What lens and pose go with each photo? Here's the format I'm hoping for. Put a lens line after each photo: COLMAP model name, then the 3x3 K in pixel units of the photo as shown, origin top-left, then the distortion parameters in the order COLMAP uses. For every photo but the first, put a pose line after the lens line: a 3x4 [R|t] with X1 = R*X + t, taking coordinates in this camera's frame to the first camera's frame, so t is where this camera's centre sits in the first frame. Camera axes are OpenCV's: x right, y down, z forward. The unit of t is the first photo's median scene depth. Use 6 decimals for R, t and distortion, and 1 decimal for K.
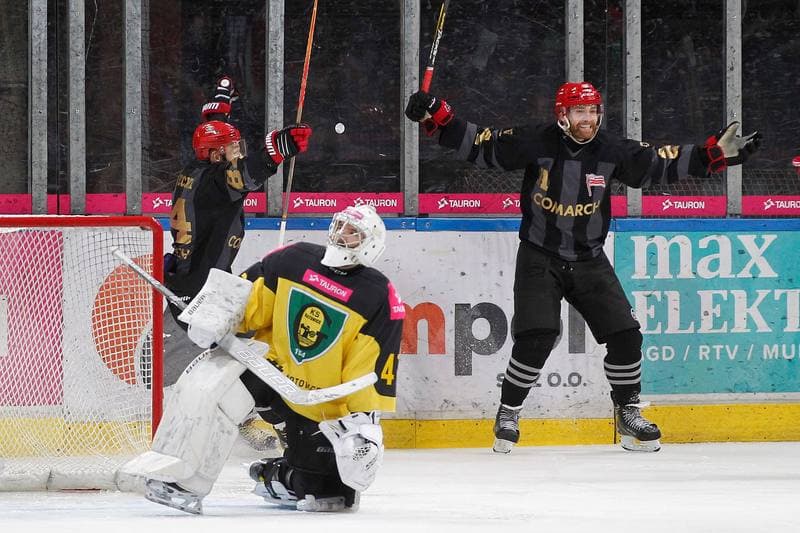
lens RADIAL K [[4337.7, 0, 400.0], [0, 4337.7, 266.5], [0, 0, 1]] dist [0.275243, -0.369961]
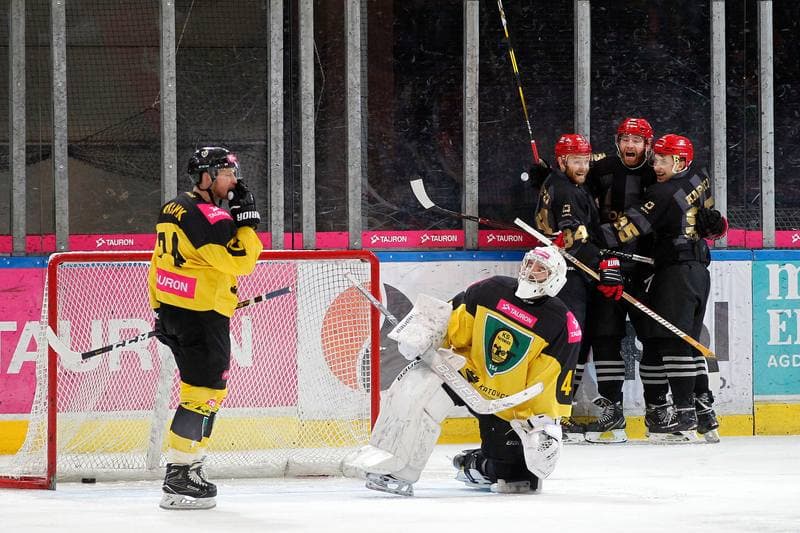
lens RADIAL K [[4337.7, 0, 400.0], [0, 4337.7, 266.5], [0, 0, 1]] dist [0.275243, -0.369961]
pose [[0.998987, -0.005629, -0.044644, 0.005278], [0.005215, 0.999942, -0.009387, 0.004385], [0.044695, 0.009145, 0.998959, -0.209554]]
